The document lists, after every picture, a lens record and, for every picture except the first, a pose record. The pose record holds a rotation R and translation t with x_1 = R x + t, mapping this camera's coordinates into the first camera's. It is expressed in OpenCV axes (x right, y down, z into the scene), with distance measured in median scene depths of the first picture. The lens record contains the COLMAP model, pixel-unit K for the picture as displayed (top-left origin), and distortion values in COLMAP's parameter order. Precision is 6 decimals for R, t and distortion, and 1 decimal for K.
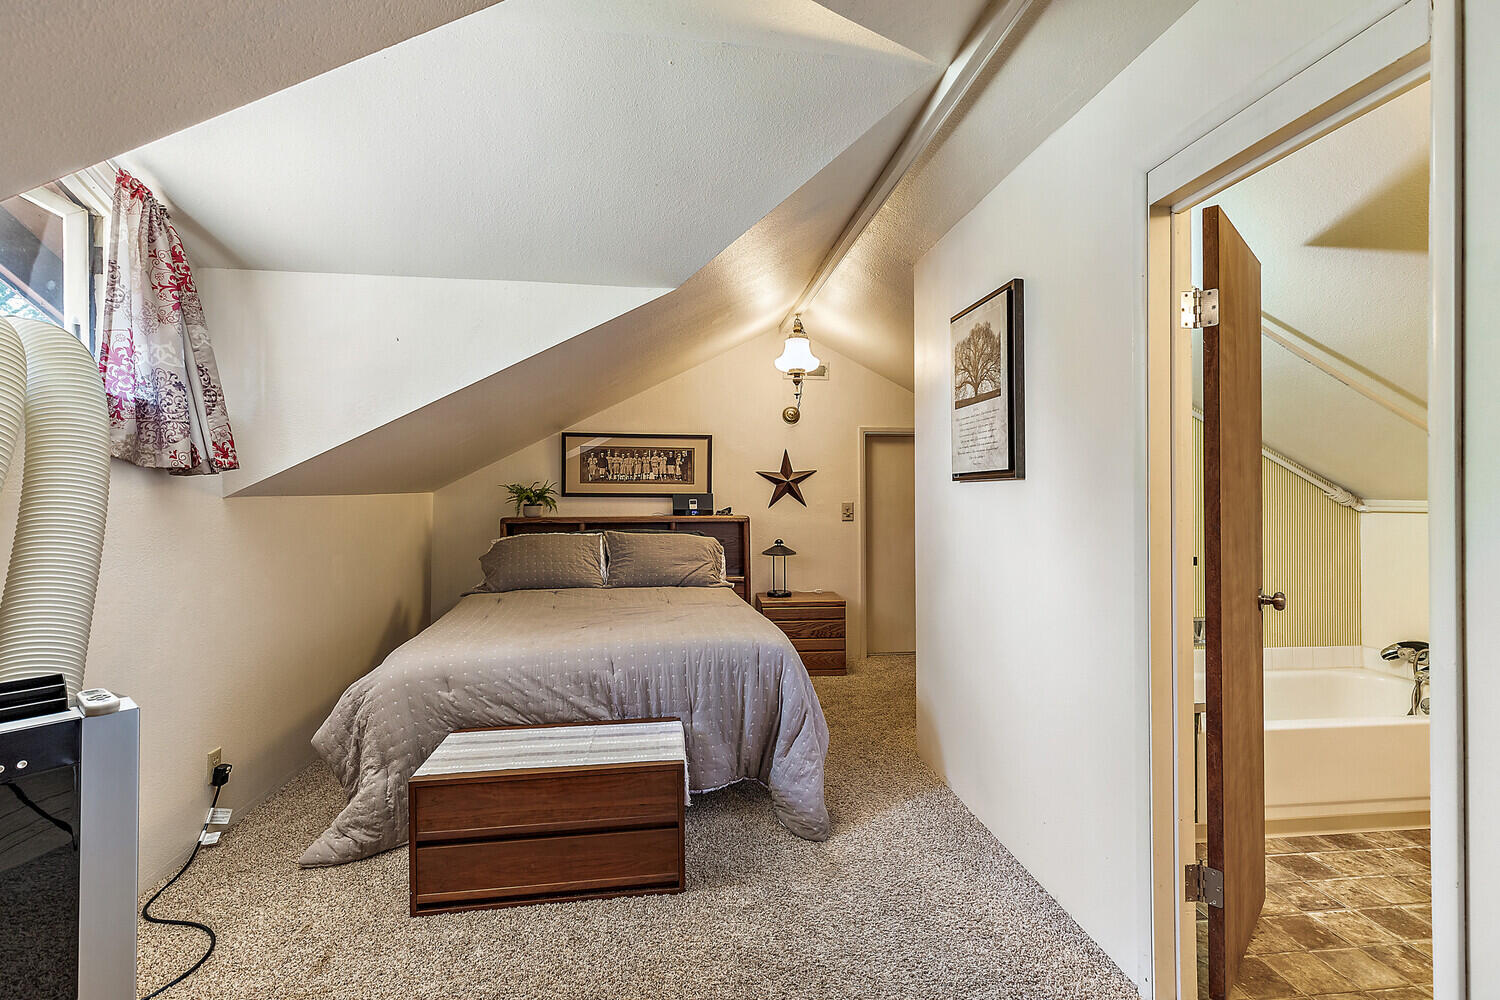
lens RADIAL K [[695.2, 0, 757.4], [0, 695.2, 497.0], [0, 0, 1]] dist [0.000557, 0.000346]
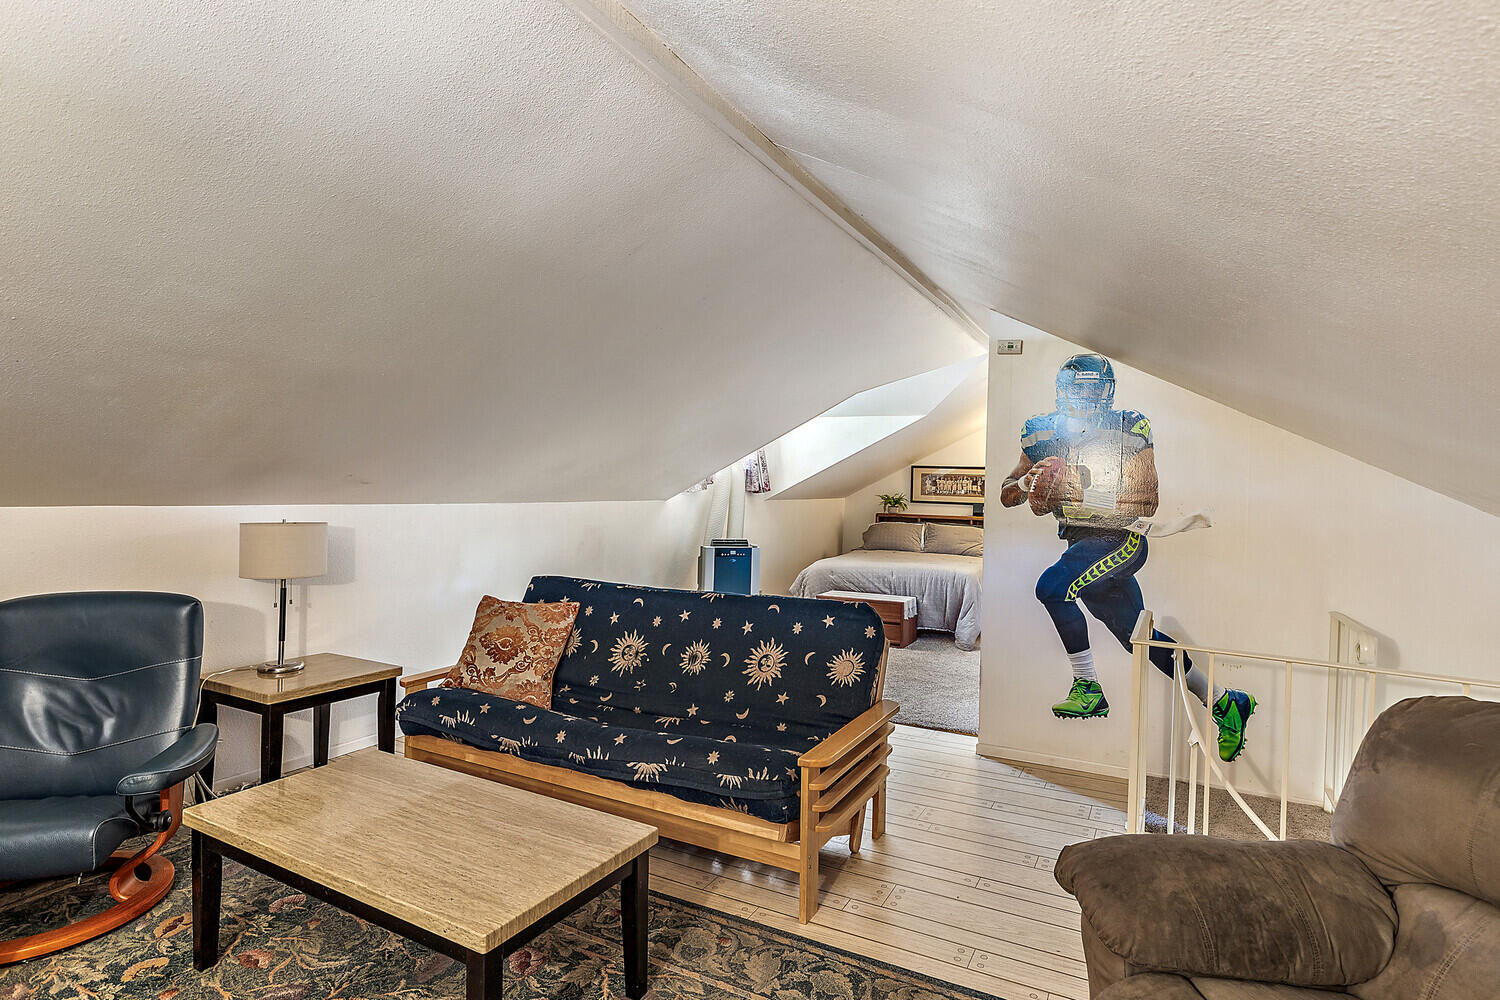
lens RADIAL K [[810.2, 0, 749.5], [0, 810.2, 497.9], [0, 0, 1]] dist [-0.000222, -0.000004]
pose [[0.820289, 0.033597, -0.570962, 0.553663], [-0.031676, 0.999410, 0.013301, -0.026286], [0.571072, 0.007175, 0.820869, -0.906526]]
